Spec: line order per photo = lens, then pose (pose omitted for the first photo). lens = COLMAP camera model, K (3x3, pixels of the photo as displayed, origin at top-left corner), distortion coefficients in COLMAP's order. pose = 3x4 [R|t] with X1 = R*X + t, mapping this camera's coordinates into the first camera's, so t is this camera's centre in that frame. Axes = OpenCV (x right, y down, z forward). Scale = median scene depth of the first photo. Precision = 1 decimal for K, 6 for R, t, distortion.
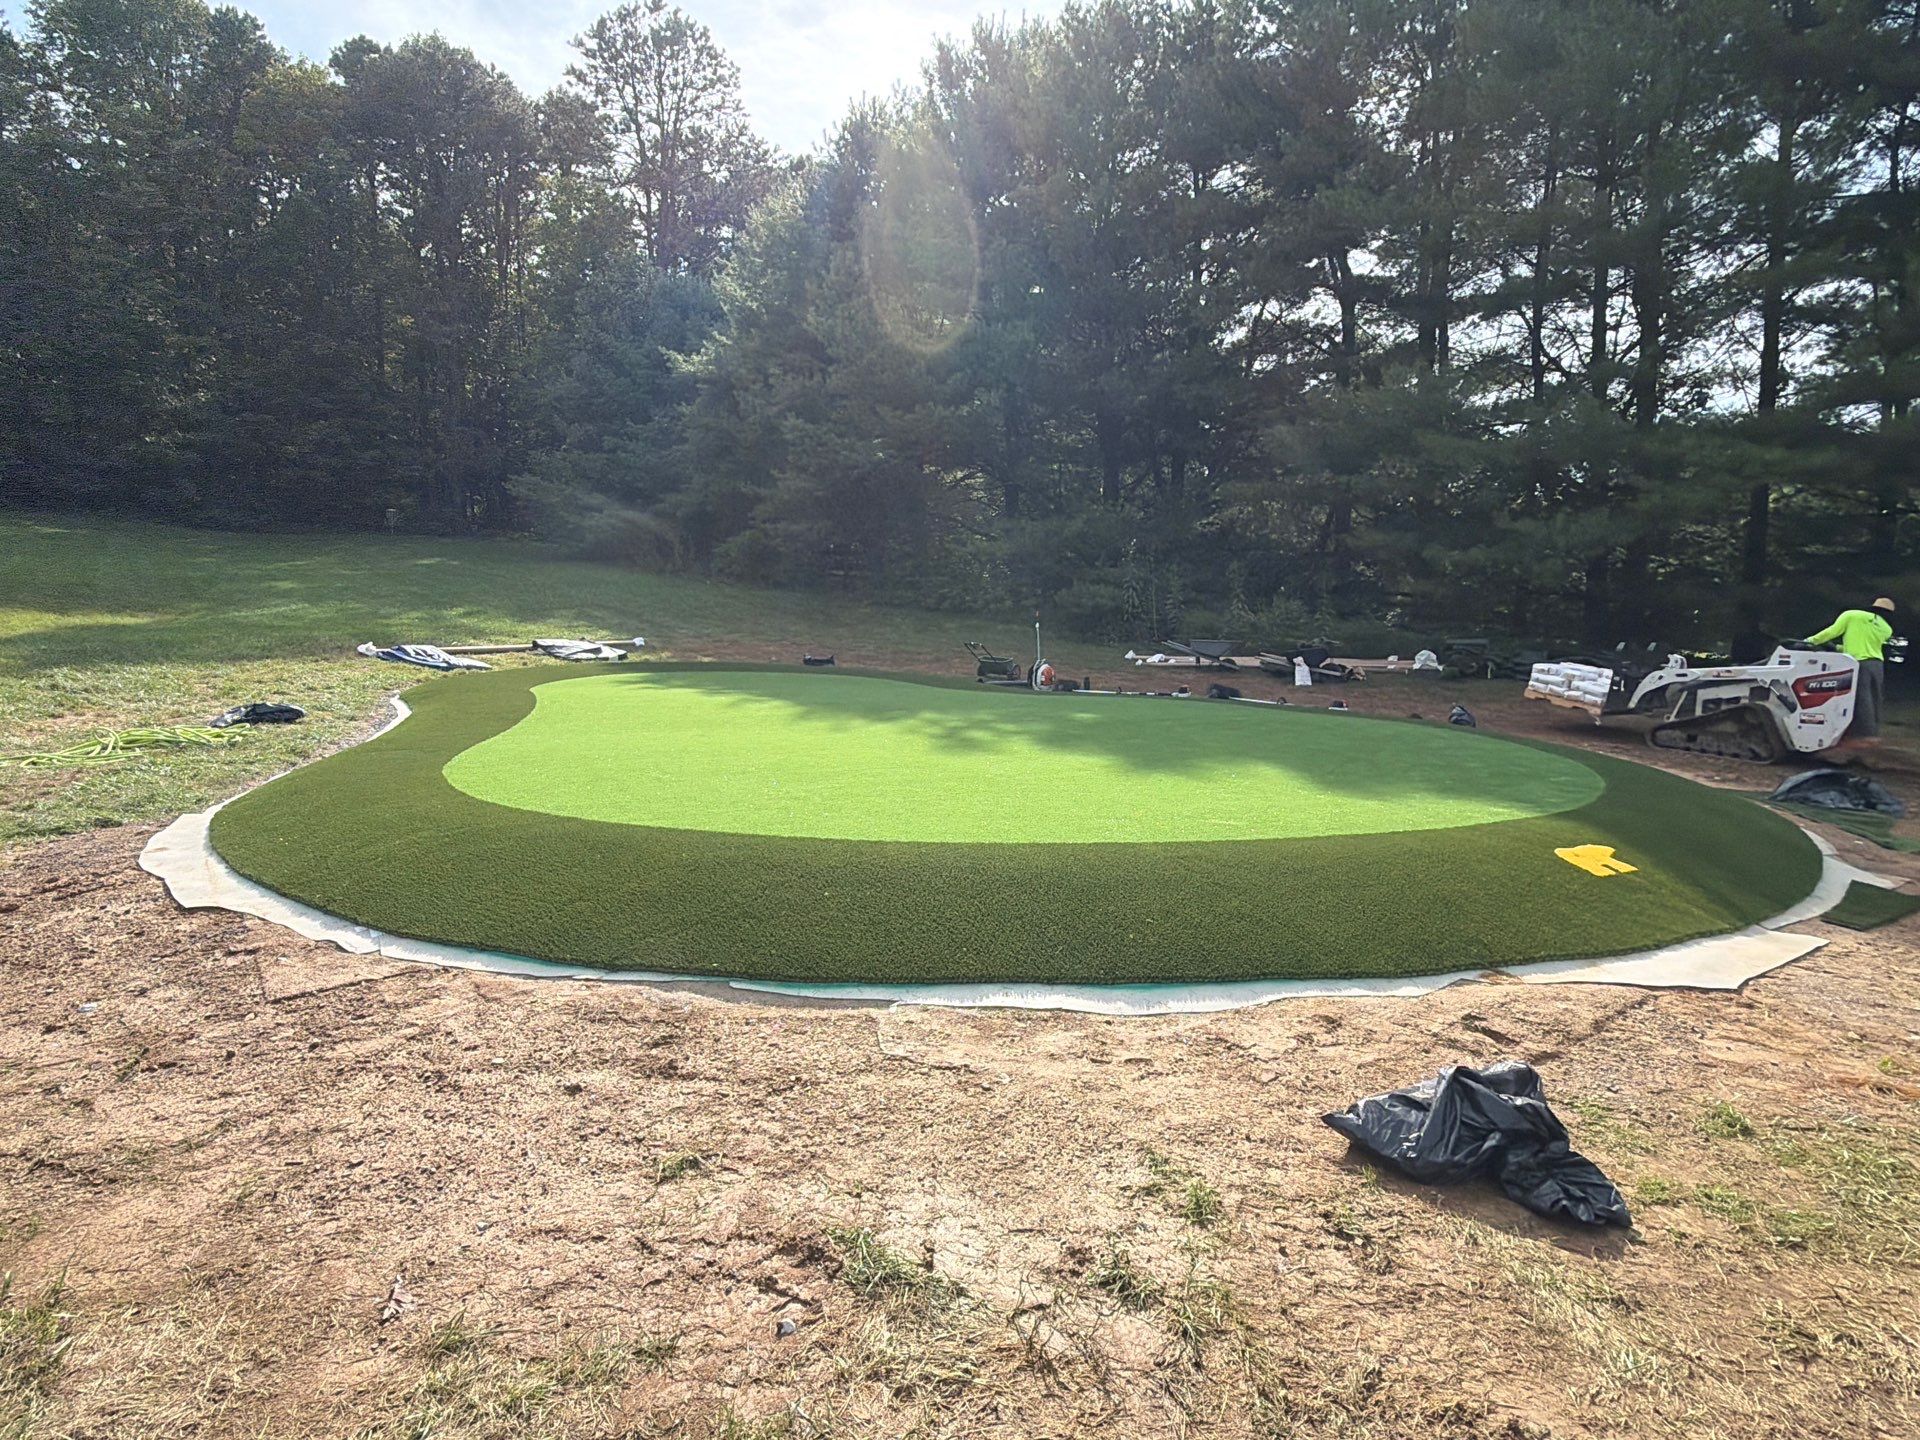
lens RADIAL K [[1044.0, 0, 963.6], [0, 1044.0, 720.7], [0, 0, 1]] dist [-0.003374, 0.000706]
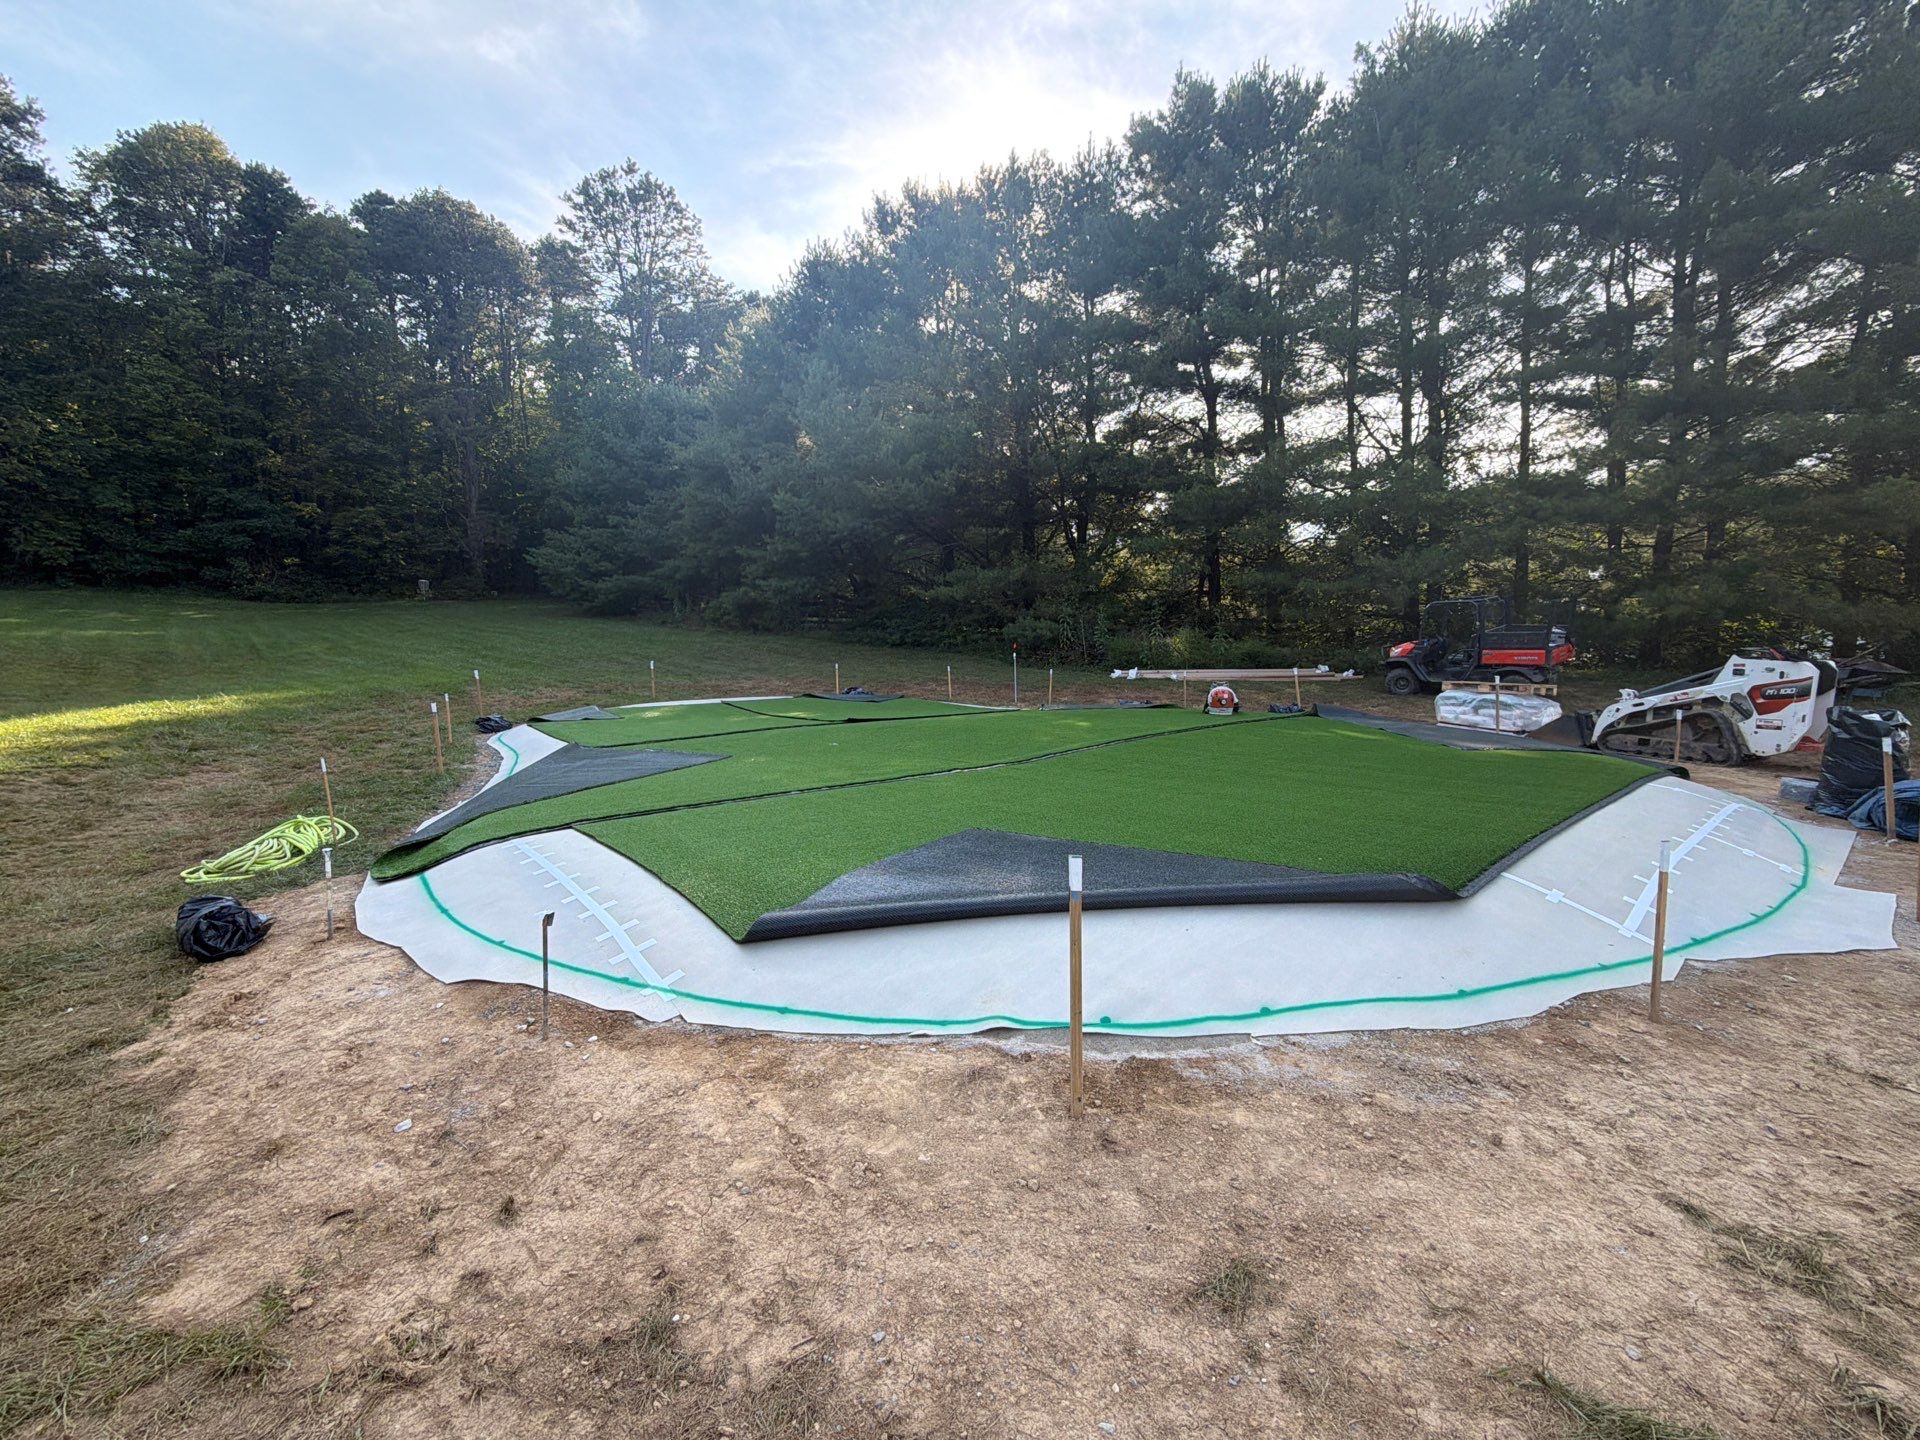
lens RADIAL K [[794.6, 0, 960.5], [0, 794.6, 712.3], [0, 0, 1]] dist [0.002635, -0.000774]
pose [[0.993861, -0.049404, 0.098992, -0.030327], [0.050664, 0.998663, -0.010253, -0.007788], [-0.098353, 0.015205, 0.995035, 0.024530]]
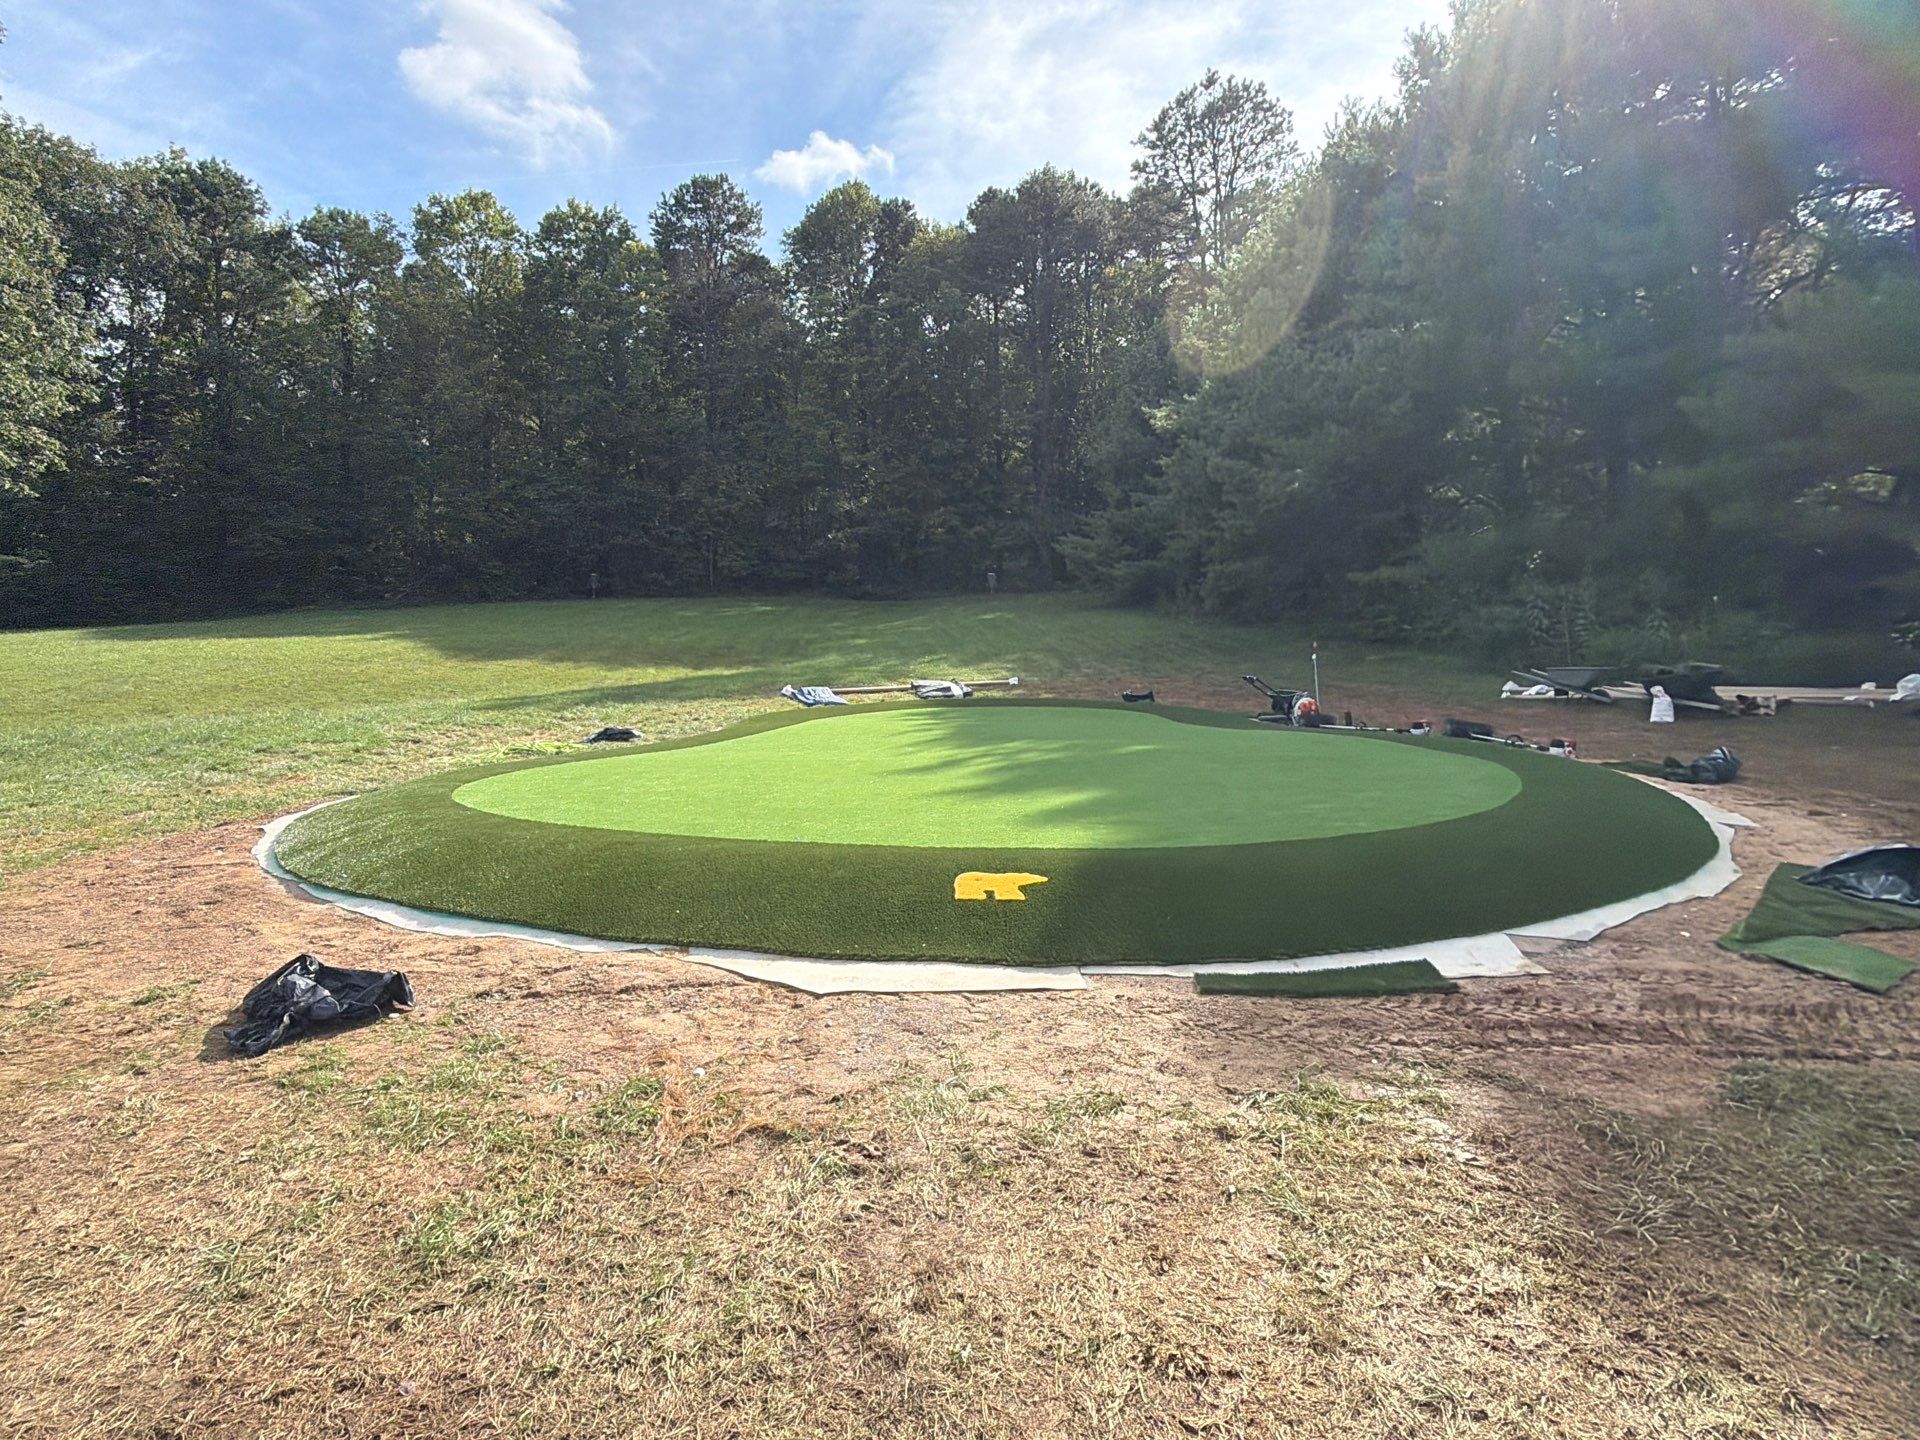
lens RADIAL K [[1044.0, 0, 963.6], [0, 1044.0, 720.7], [0, 0, 1]] dist [-0.003374, 0.000706]
pose [[0.812379, 0.004453, -0.583113, 0.126942], [-0.026086, 0.999247, -0.028712, 0.000610], [0.582547, 0.038537, 0.811883, 0.018797]]
